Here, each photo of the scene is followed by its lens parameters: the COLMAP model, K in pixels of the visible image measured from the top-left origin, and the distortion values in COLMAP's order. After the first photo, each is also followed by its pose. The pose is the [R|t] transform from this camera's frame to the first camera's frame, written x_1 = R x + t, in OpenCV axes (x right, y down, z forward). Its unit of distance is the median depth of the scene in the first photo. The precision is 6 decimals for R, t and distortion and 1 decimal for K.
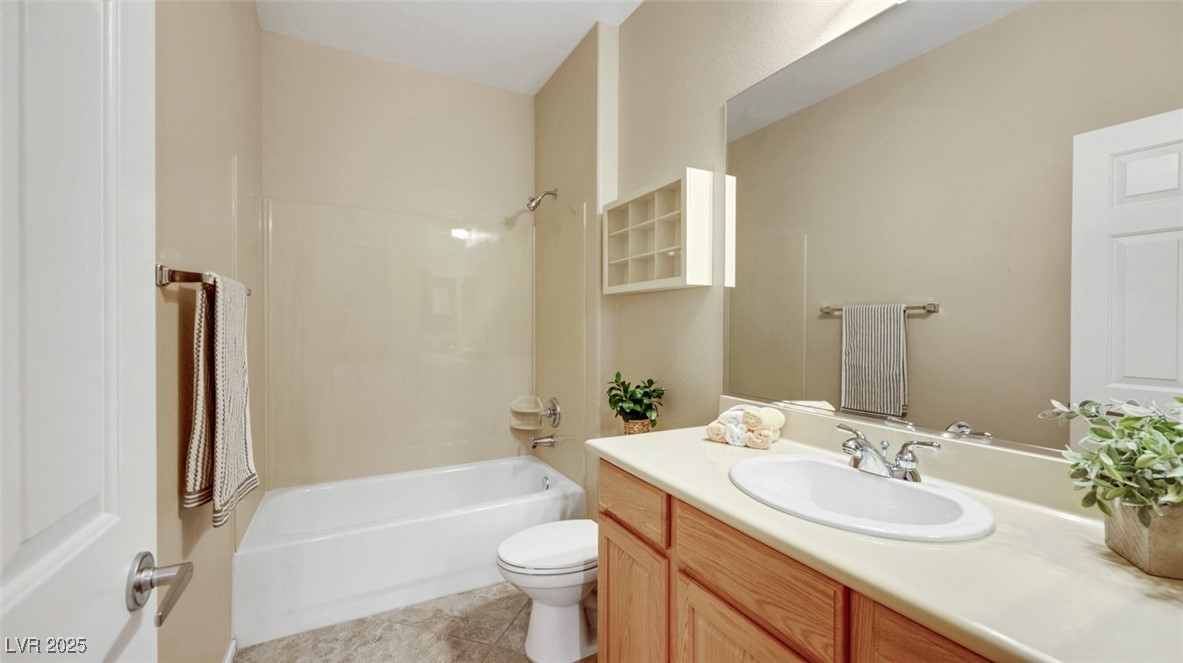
lens RADIAL K [[485.0, 0, 591.1], [0, 485.0, 328.9], [0, 0, 1]] dist [-0.009362, 0.000247]
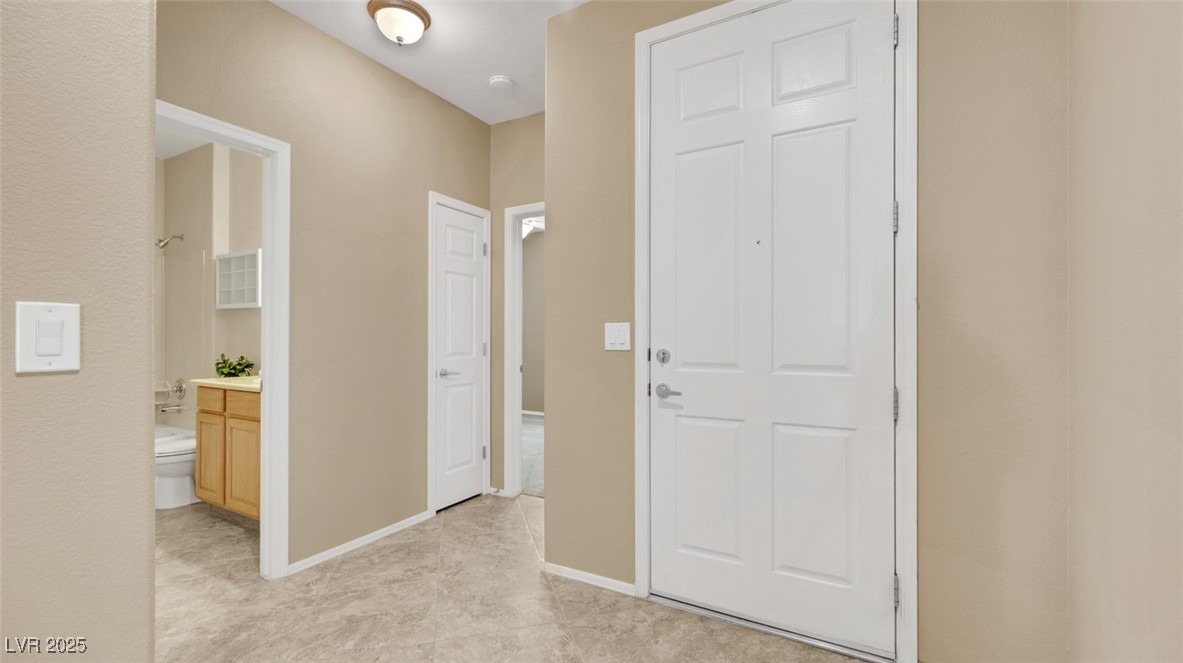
lens RADIAL K [[485.0, 0, 586.0], [0, 485.0, 335.1], [0, 0, 1]] dist [-0.009362, 0.000247]
pose [[0.831763, -0.000830, 0.555131, 0.182260], [0.008921, 0.999890, -0.011872, 0.054310], [-0.555060, 0.014827, 0.831678, -1.199052]]
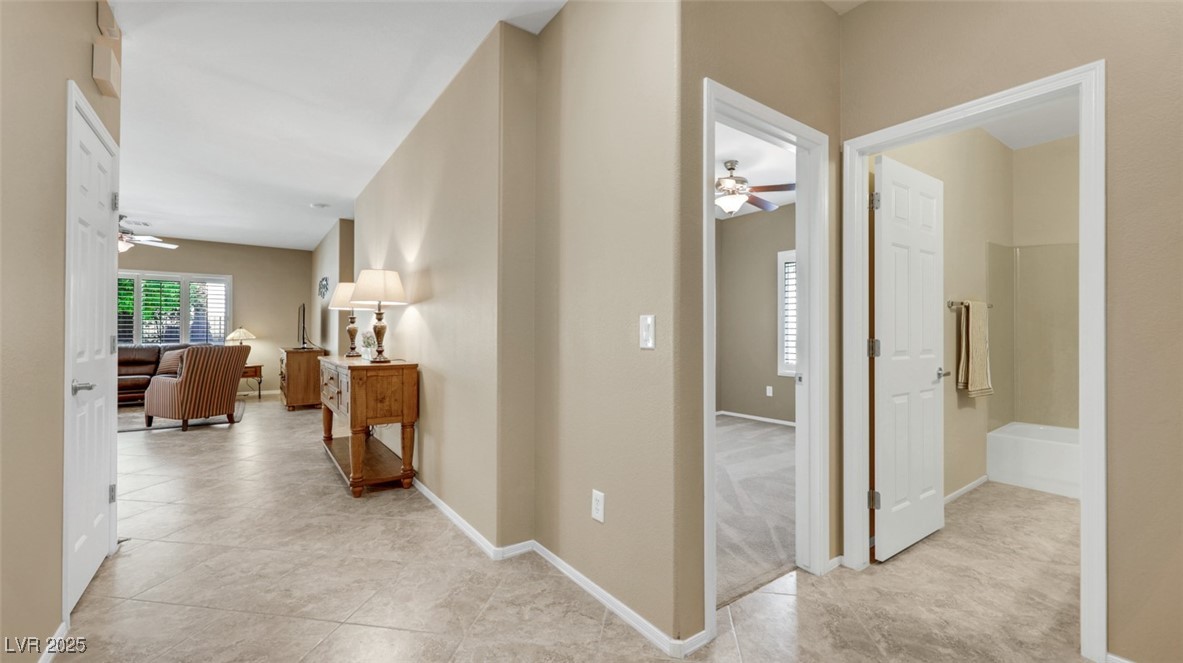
lens RADIAL K [[485.0, 0, 598.3], [0, 485.0, 332.2], [0, 0, 1]] dist [-0.009362, 0.000247]
pose [[0.171999, -0.003532, -0.985091, 0.856841], [-0.010606, 0.999929, -0.005437, 0.053666], [0.985040, 0.011383, 0.171950, -0.846362]]
